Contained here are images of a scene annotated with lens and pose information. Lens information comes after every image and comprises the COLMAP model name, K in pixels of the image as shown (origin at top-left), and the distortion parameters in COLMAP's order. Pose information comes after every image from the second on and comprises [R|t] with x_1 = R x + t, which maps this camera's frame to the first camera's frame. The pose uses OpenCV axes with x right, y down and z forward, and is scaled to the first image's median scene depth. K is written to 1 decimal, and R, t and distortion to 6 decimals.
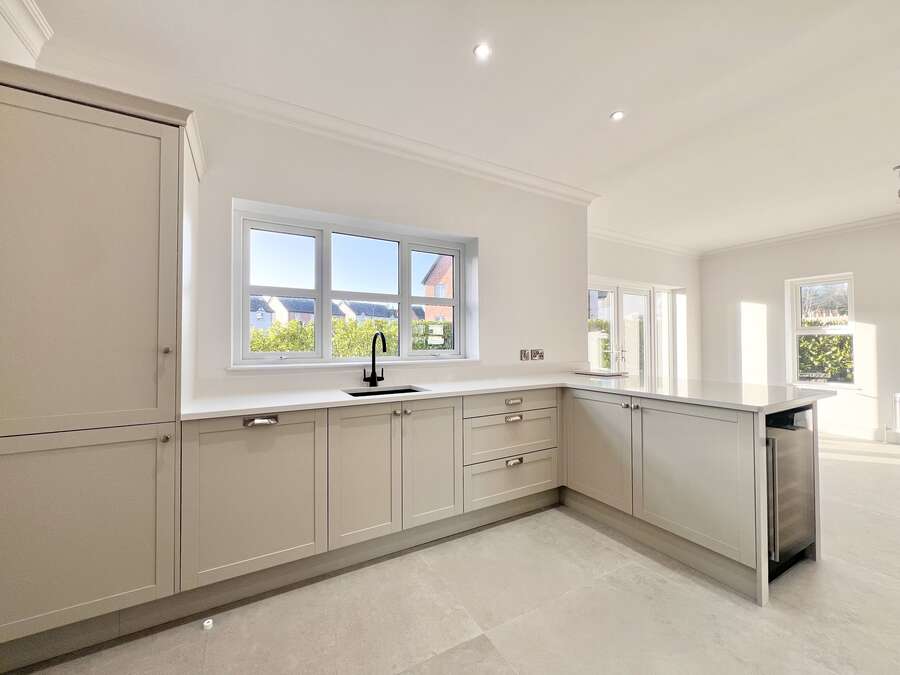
lens RADIAL K [[362.5, 0, 450.0], [0, 362.5, 337.5], [0, 0, 1]] dist [-0.000287, 0.000026]
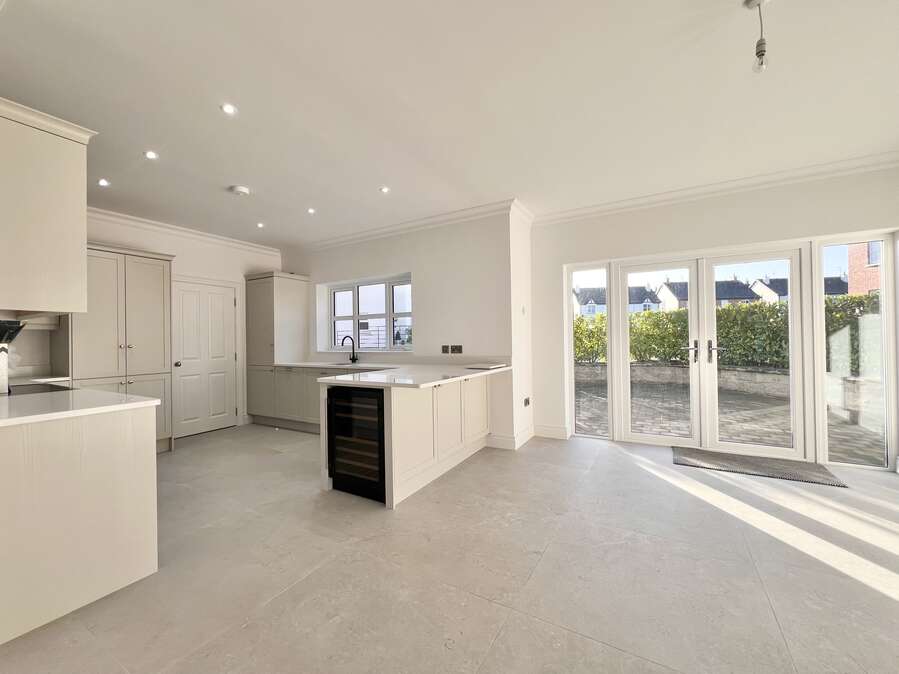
lens RADIAL K [[362.1, 0, 449.5], [0, 362.1, 337.0], [0, 0, 1]] dist [-0.000287, 0.000026]
pose [[0.509324, -0.007010, -0.860546, 1.369813], [0.028342, 0.999561, 0.008632, -0.008790], [0.860108, -0.028787, 0.509299, 0.330232]]
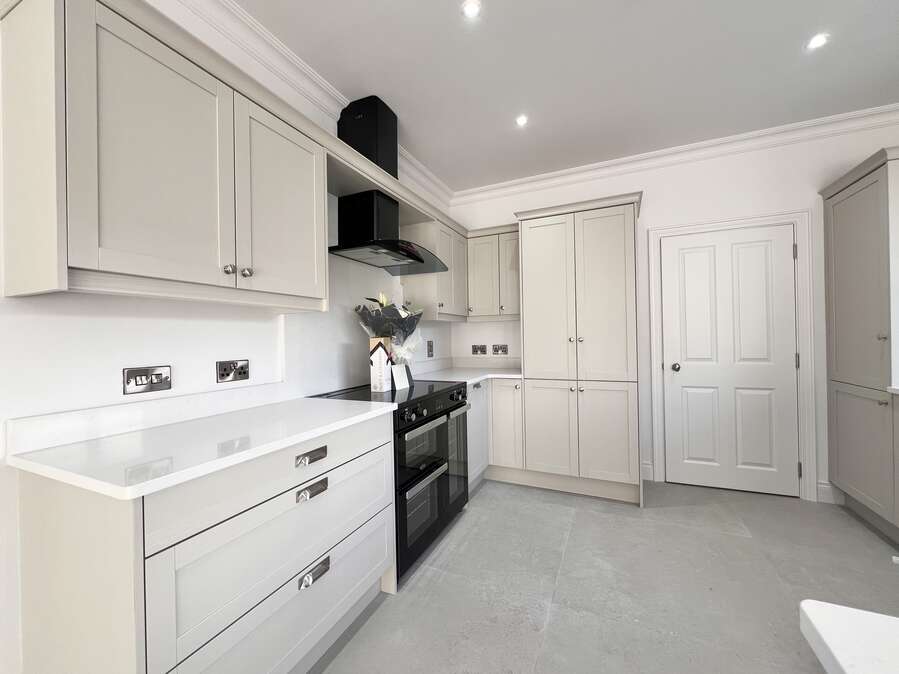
lens RADIAL K [[362.1, 0, 449.5], [0, 362.1, 337.0], [0, 0, 1]] dist [-0.000287, 0.000026]
pose [[-0.813559, 0.019864, -0.581143, 0.588661], [0.035087, 0.999272, -0.014963, -0.001788], [0.580423, -0.032564, -0.813664, 0.538339]]
